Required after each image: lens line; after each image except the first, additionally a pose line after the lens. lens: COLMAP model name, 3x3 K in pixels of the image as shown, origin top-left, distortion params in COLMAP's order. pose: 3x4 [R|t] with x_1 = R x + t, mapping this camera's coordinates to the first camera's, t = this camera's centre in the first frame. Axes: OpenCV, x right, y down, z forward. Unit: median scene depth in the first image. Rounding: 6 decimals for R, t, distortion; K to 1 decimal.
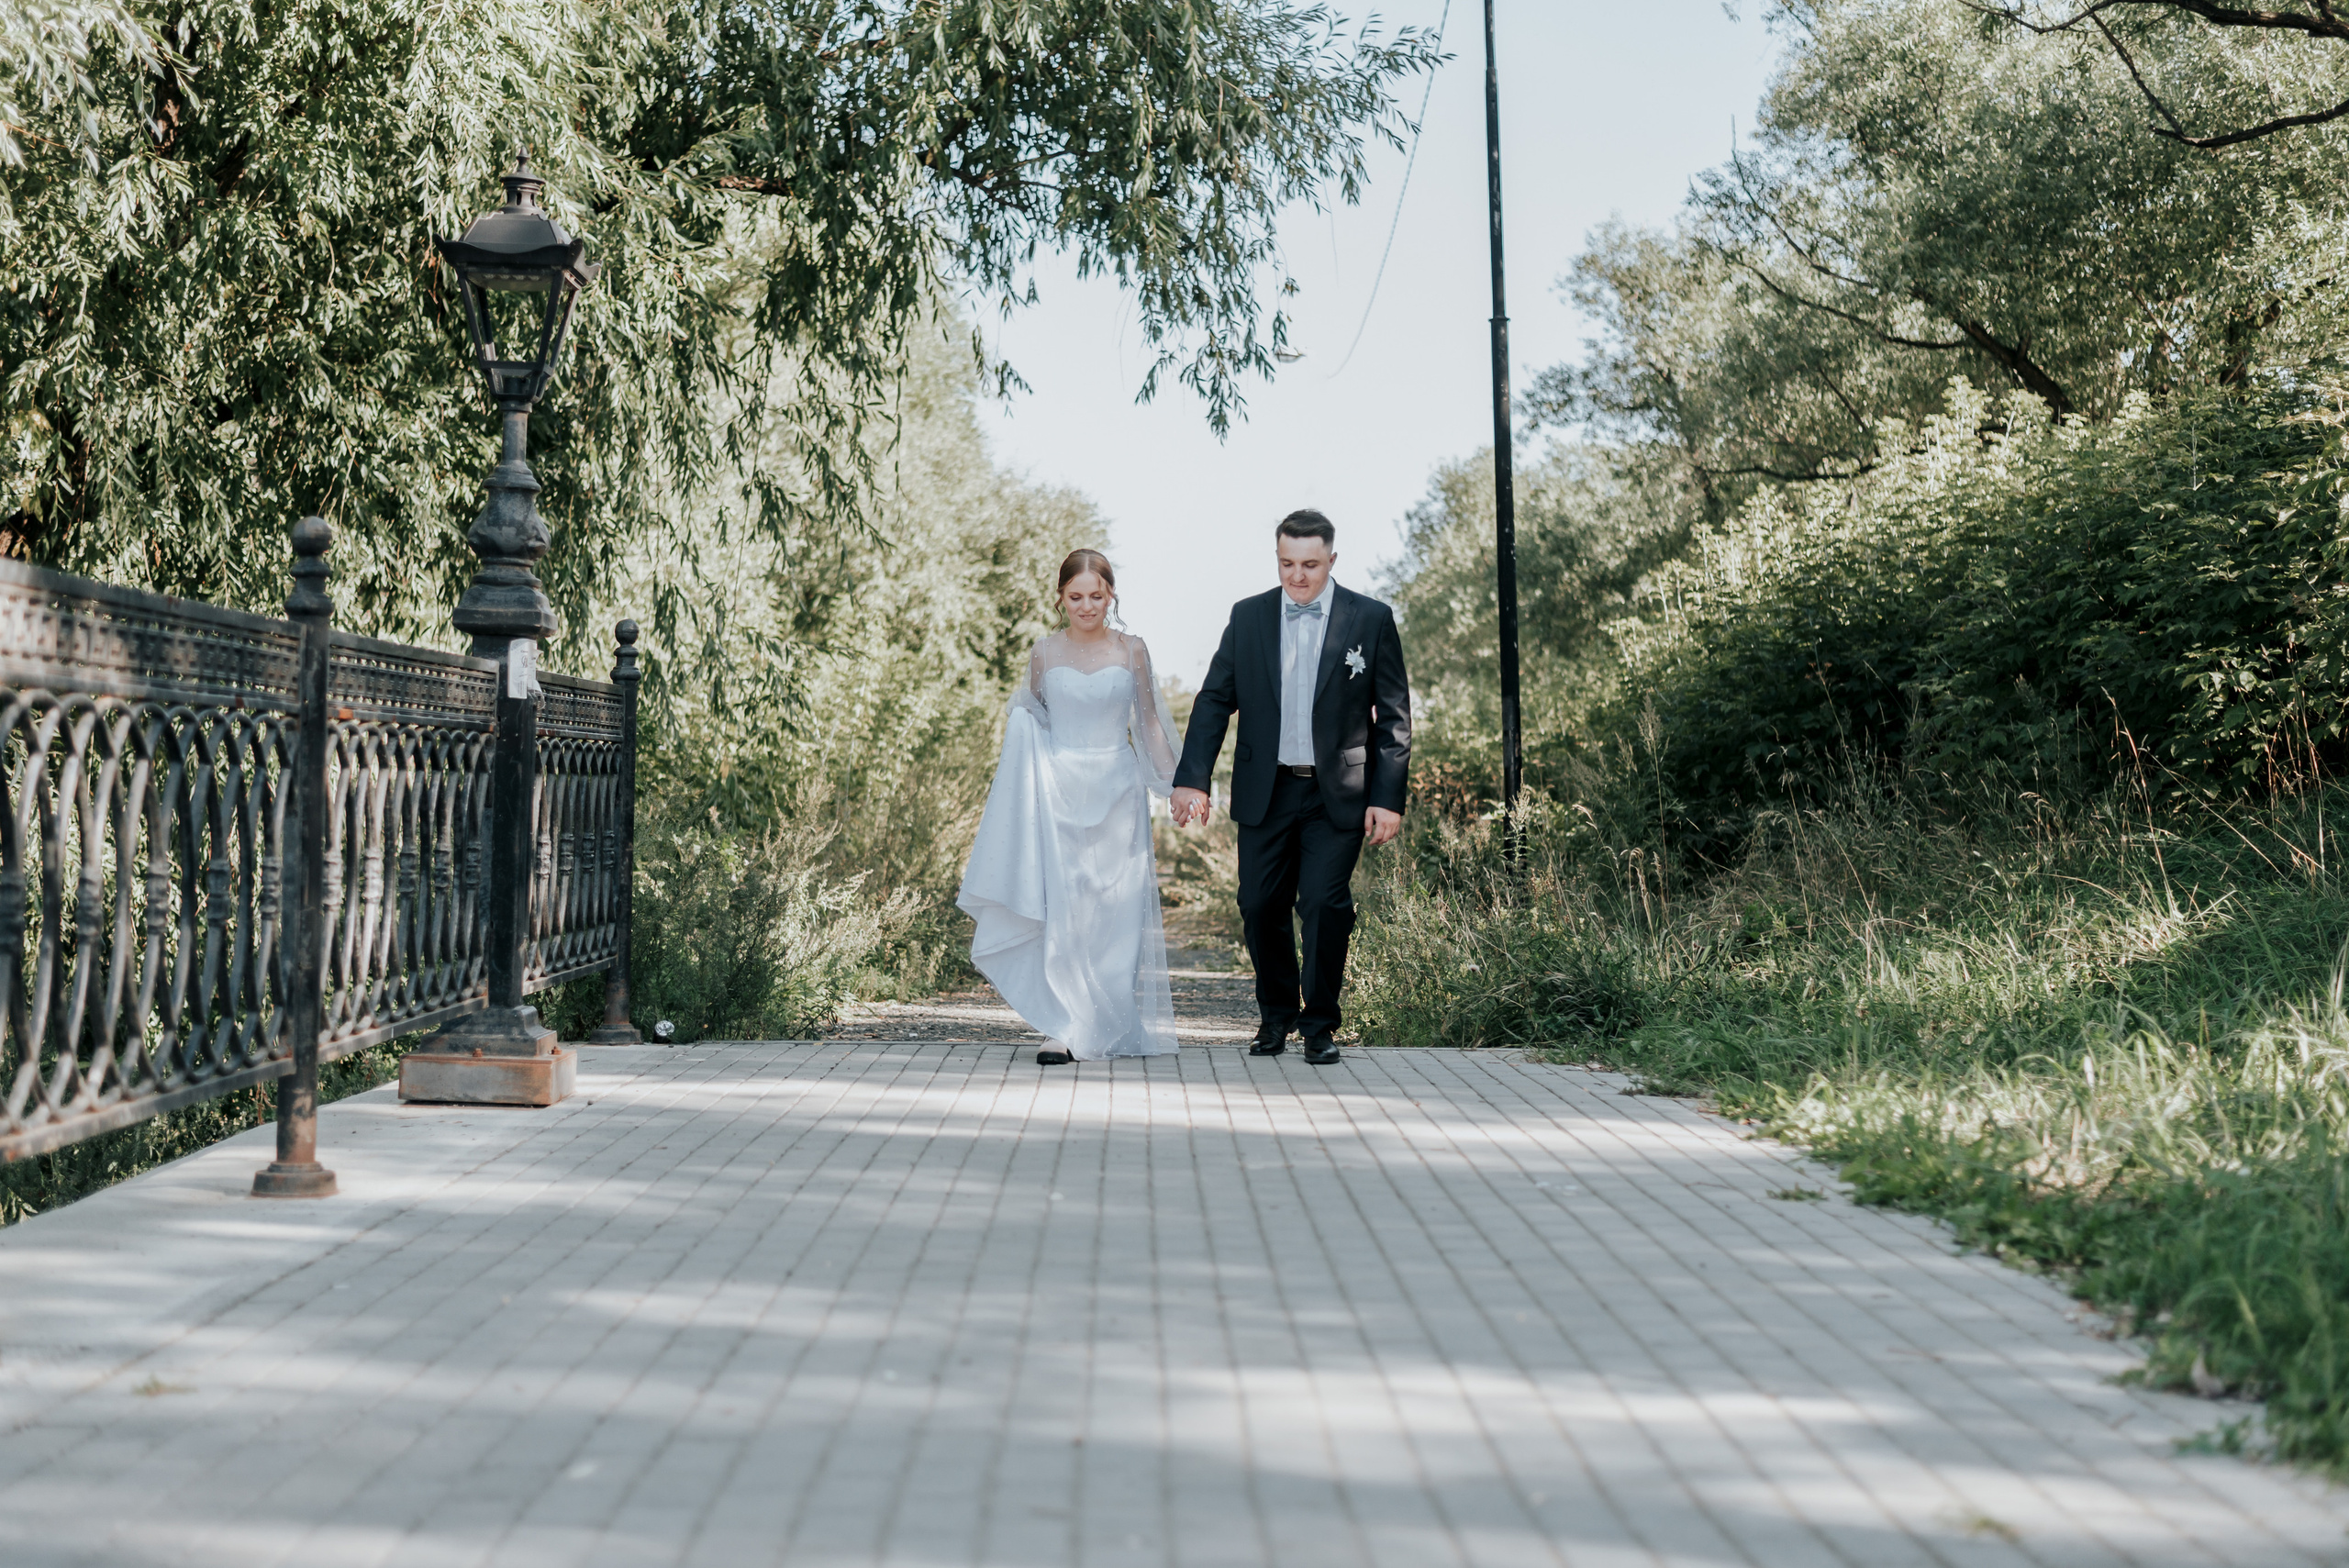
lens RADIAL K [[3467.7, 0, 1171.9], [0, 3467.7, 784.1], [0, 0, 1]] dist [0.030819, 0.094467]
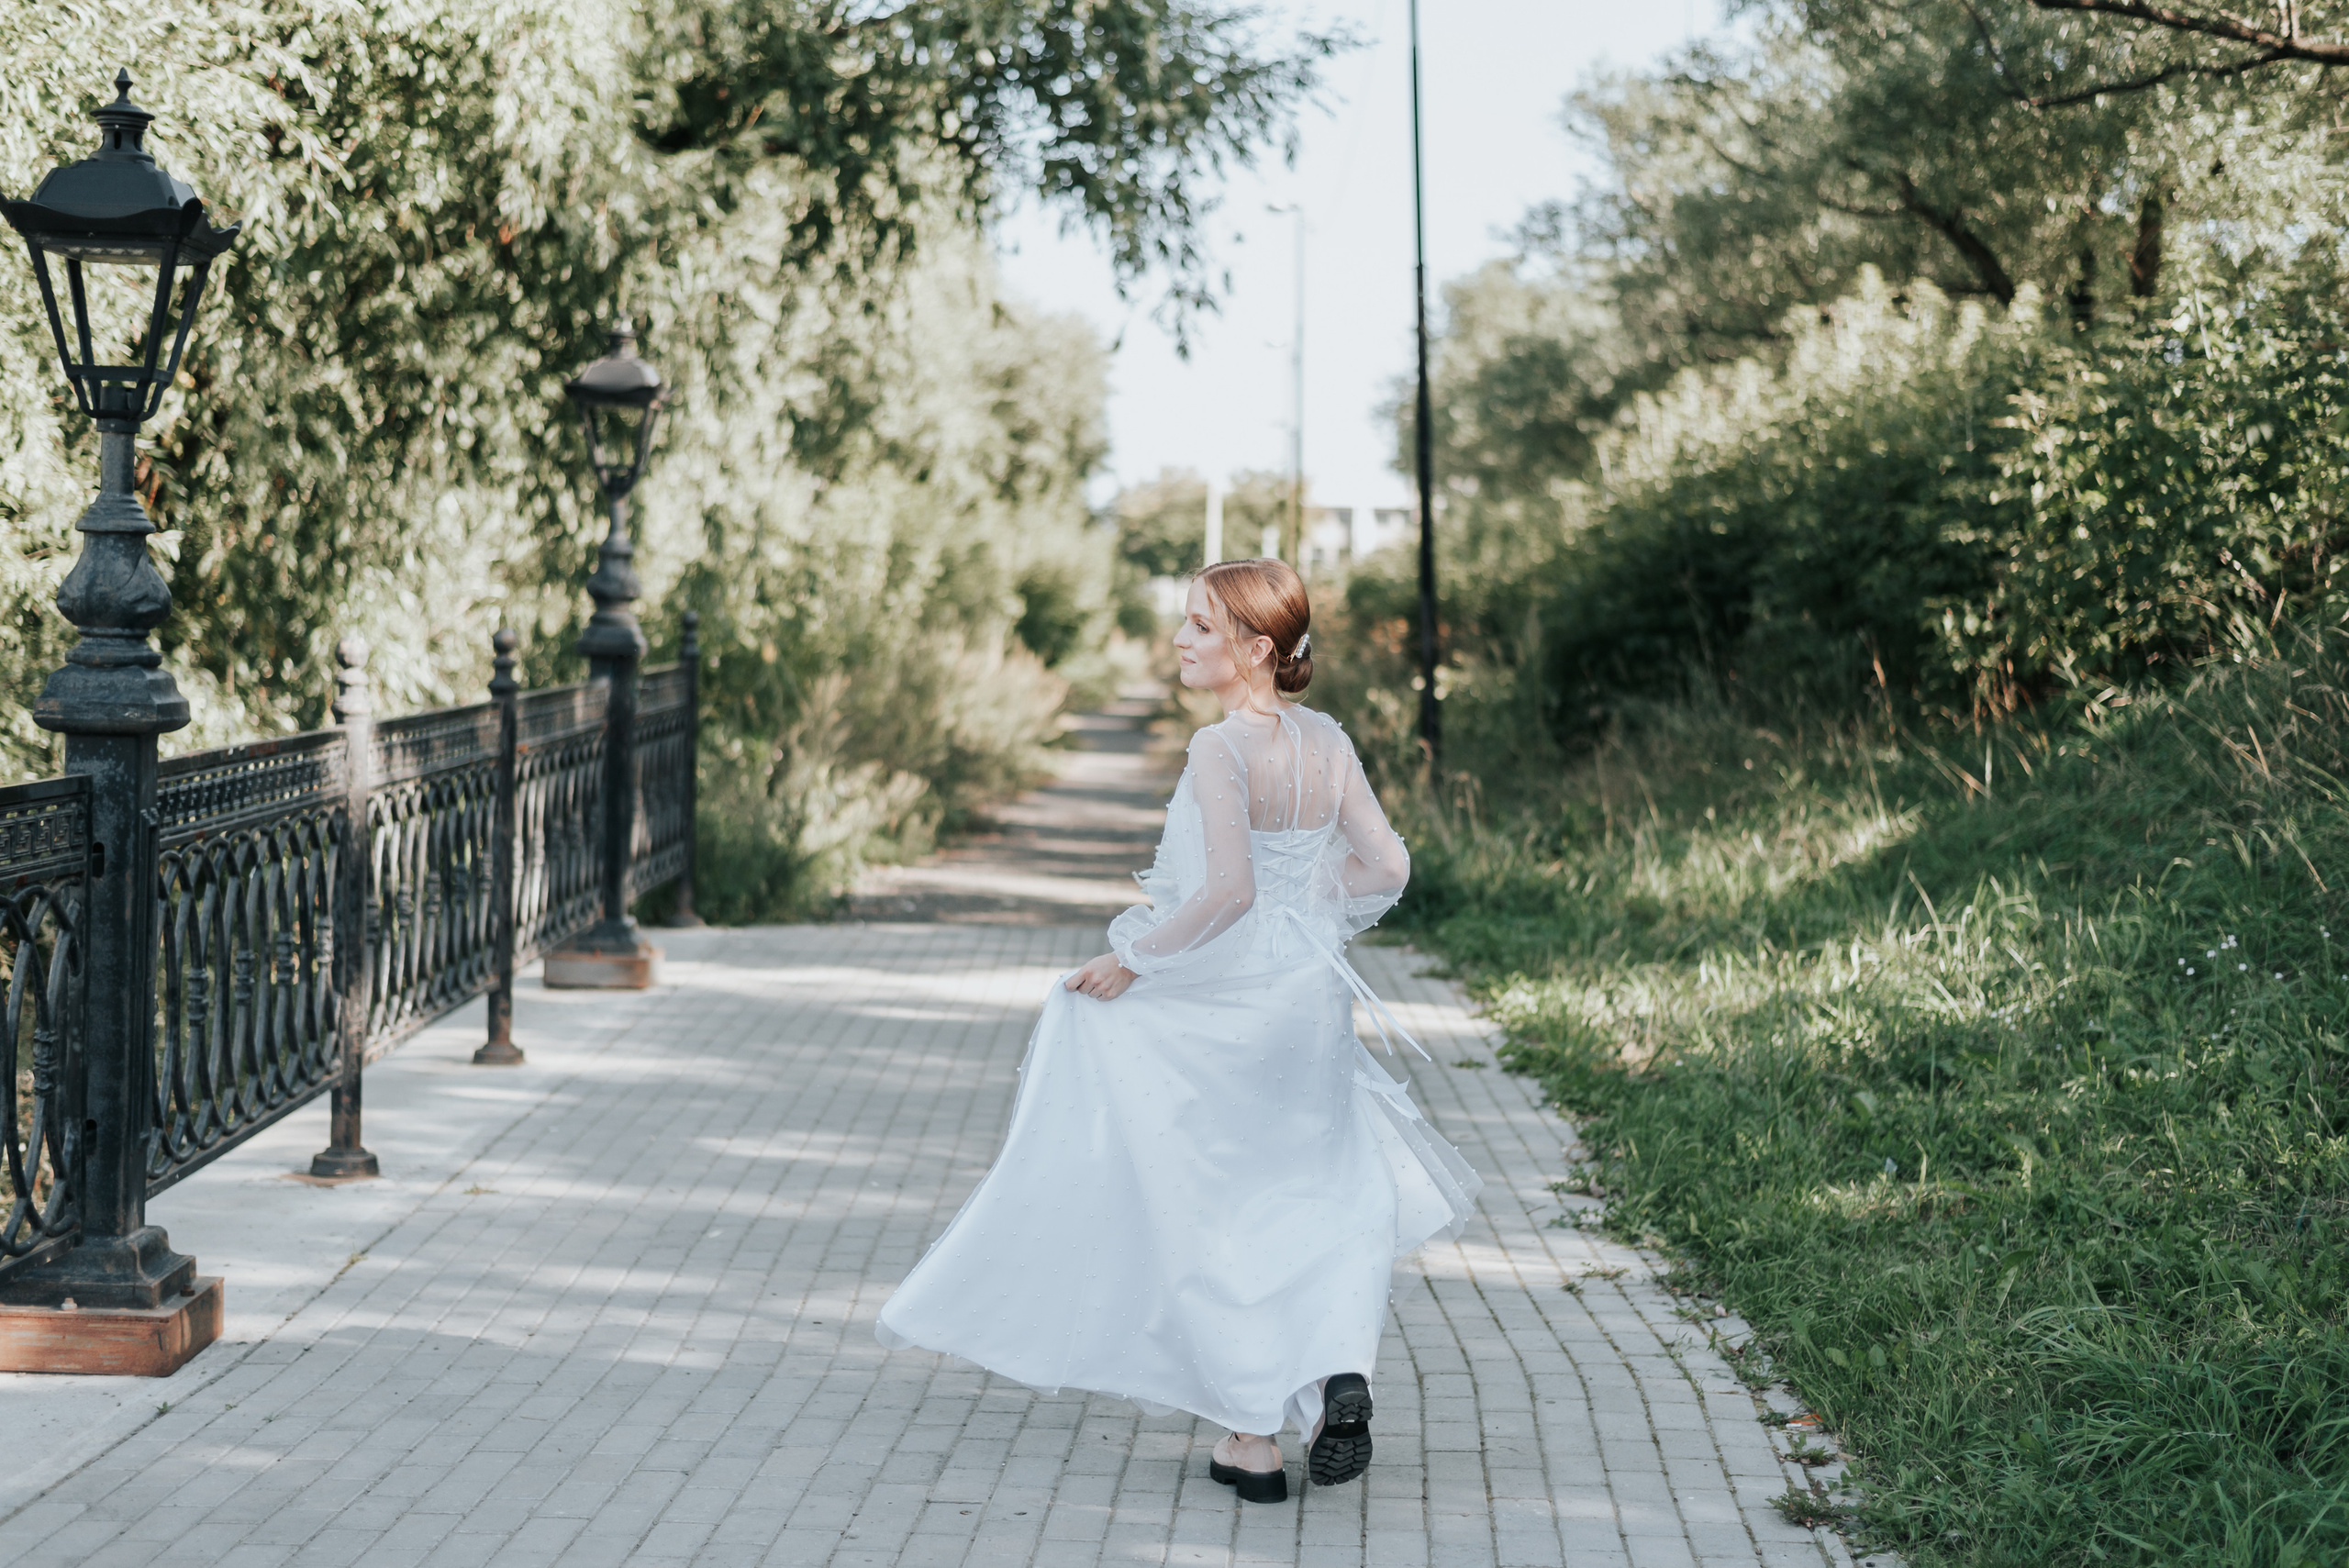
lens RADIAL K [[3467.7, 0, 1171.9], [0, 3467.7, 784.1], [0, 0, 1]] dist [0.030819, 0.094467]
pose [[0.999982, 0.001075, -0.005925, 0.020135], [-0.000711, 0.998131, 0.061103, -0.035472], [0.005980, -0.061098, 0.998114, -0.186252]]
